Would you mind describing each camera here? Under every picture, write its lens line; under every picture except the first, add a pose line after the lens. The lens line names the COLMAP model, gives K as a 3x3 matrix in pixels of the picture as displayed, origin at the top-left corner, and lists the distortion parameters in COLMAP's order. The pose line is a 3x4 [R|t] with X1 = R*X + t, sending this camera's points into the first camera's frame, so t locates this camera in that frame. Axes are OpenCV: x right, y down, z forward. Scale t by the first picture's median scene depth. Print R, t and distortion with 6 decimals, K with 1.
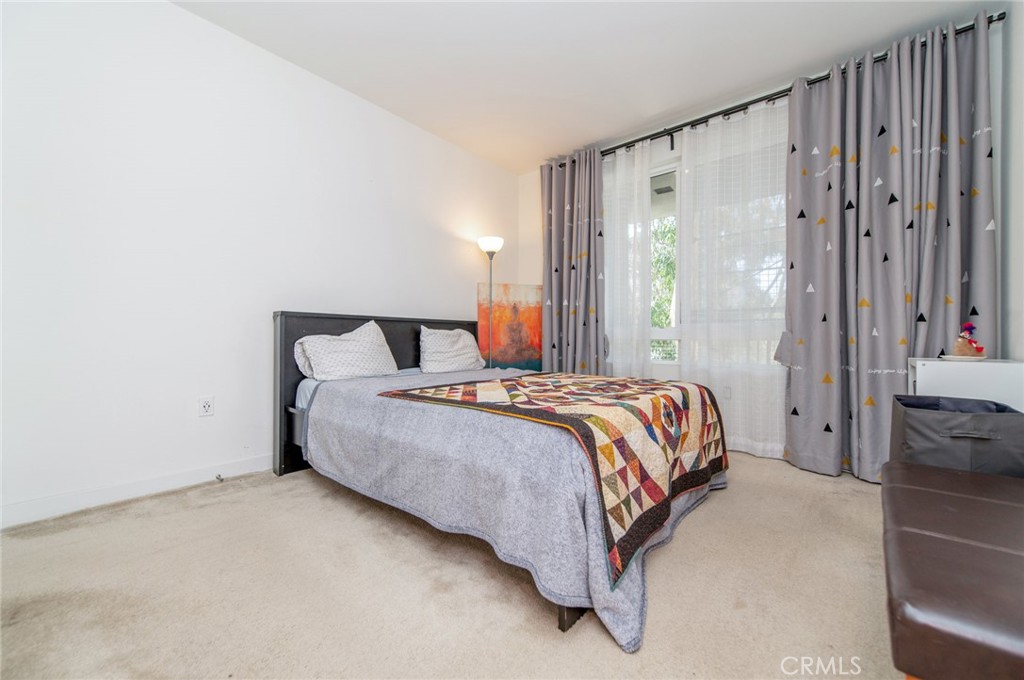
lens RADIAL K [[399.0, 0, 513.4], [0, 399.0, 338.0], [0, 0, 1]] dist [0.015891, -0.004892]
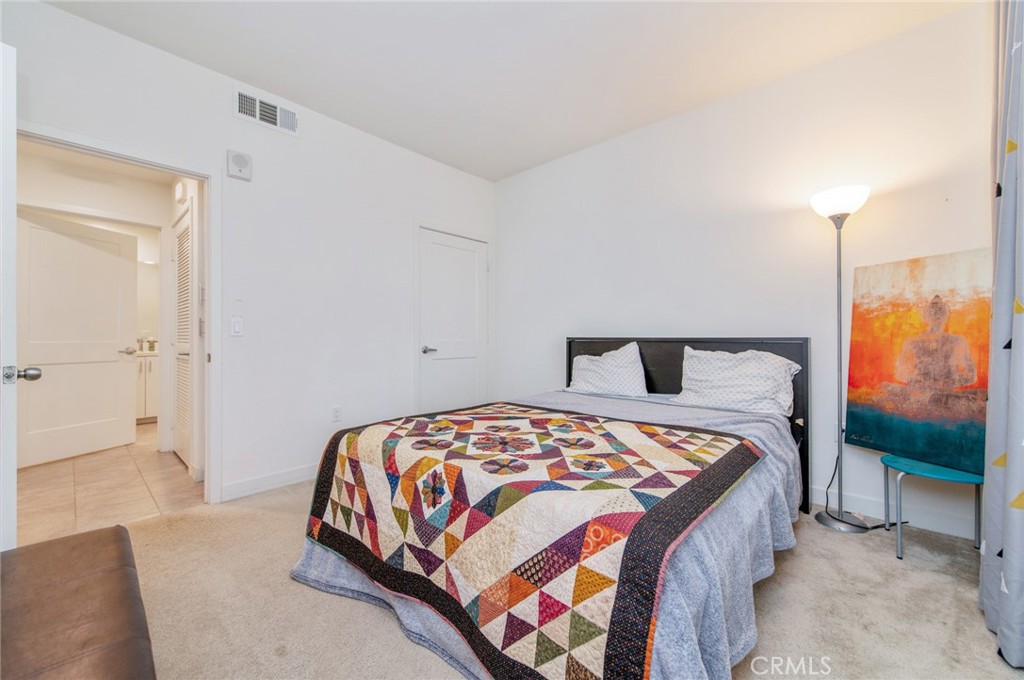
lens RADIAL K [[399.0, 0, 513.5], [0, 399.0, 341.6], [0, 0, 1]] dist [0.015891, -0.004892]
pose [[-0.019118, 0.005500, -0.999802, 0.498391], [0.001697, 0.999984, 0.005468, -0.036562], [0.999816, -0.001592, -0.019127, 0.518485]]
